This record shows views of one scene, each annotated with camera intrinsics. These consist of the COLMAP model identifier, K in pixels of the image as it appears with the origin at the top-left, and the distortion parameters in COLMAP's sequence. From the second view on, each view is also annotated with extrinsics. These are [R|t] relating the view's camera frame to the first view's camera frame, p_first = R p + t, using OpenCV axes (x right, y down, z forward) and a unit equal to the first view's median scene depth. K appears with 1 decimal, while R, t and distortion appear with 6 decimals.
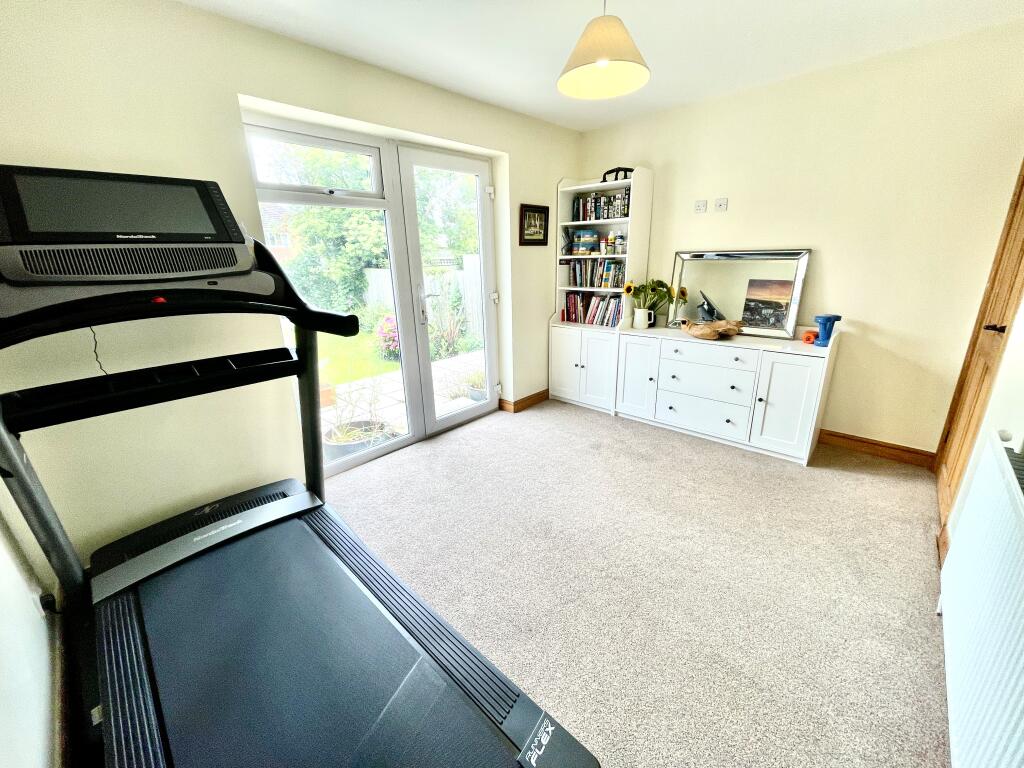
lens RADIAL K [[410.5, 0, 511.4], [0, 410.5, 382.6], [0, 0, 1]] dist [-0.013443, 0.000262]
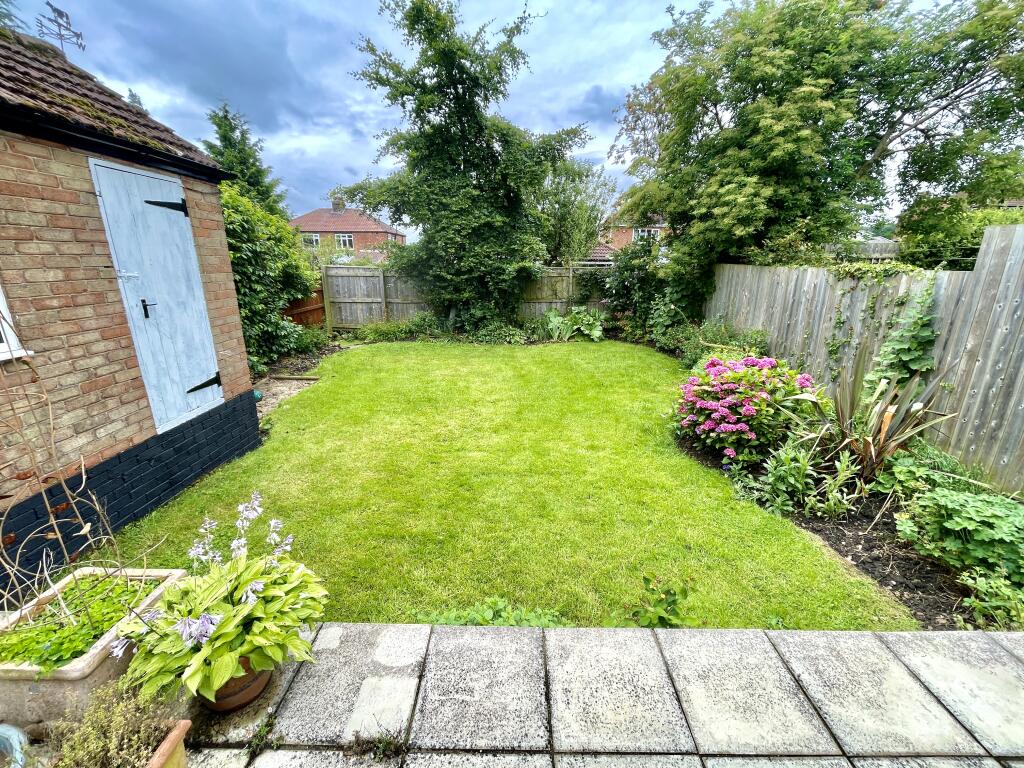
lens RADIAL K [[410.5, 0, 517.0], [0, 410.5, 384.4], [0, 0, 1]] dist [-0.013443, 0.000262]
pose [[0.676539, 0.236524, -0.697389, -0.097425], [-0.239354, 0.966224, 0.095504, -0.099235], [0.696423, 0.102311, 0.710301, 0.411627]]
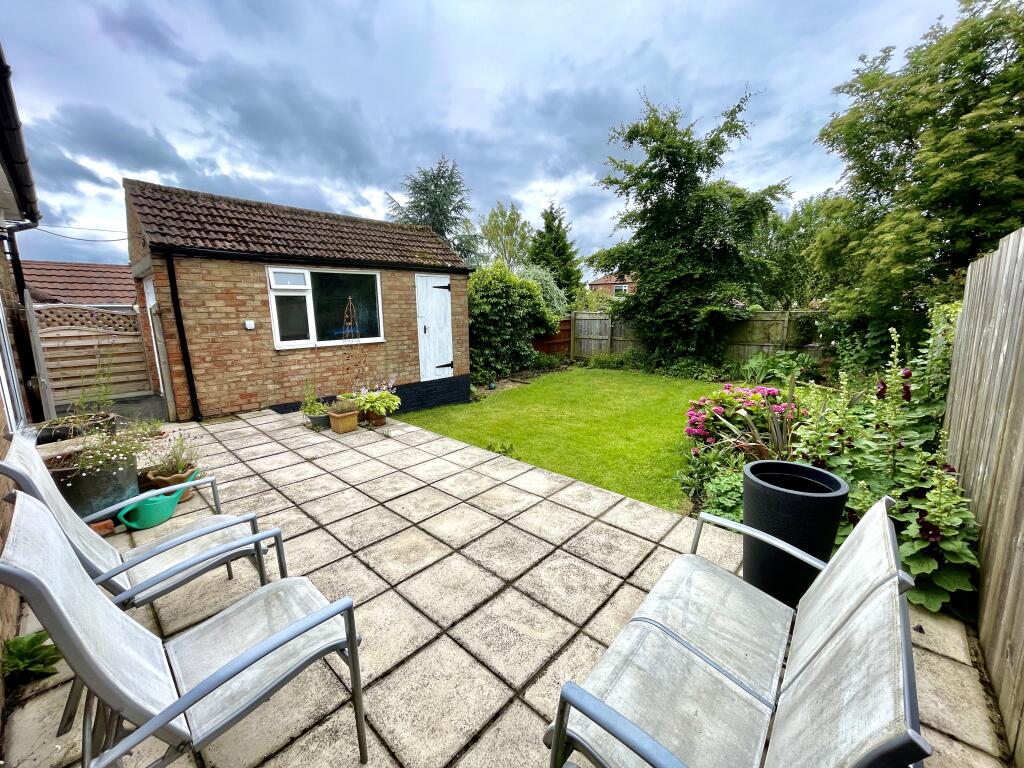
lens RADIAL K [[410.5, 0, 512.4], [0, 410.5, 381.2], [0, 0, 1]] dist [-0.013443, 0.000262]
pose [[-0.004216, 0.195972, -0.980600, 0.204458], [-0.284413, 0.939876, 0.189056, -0.149938], [0.958693, 0.279692, 0.051775, 0.549711]]
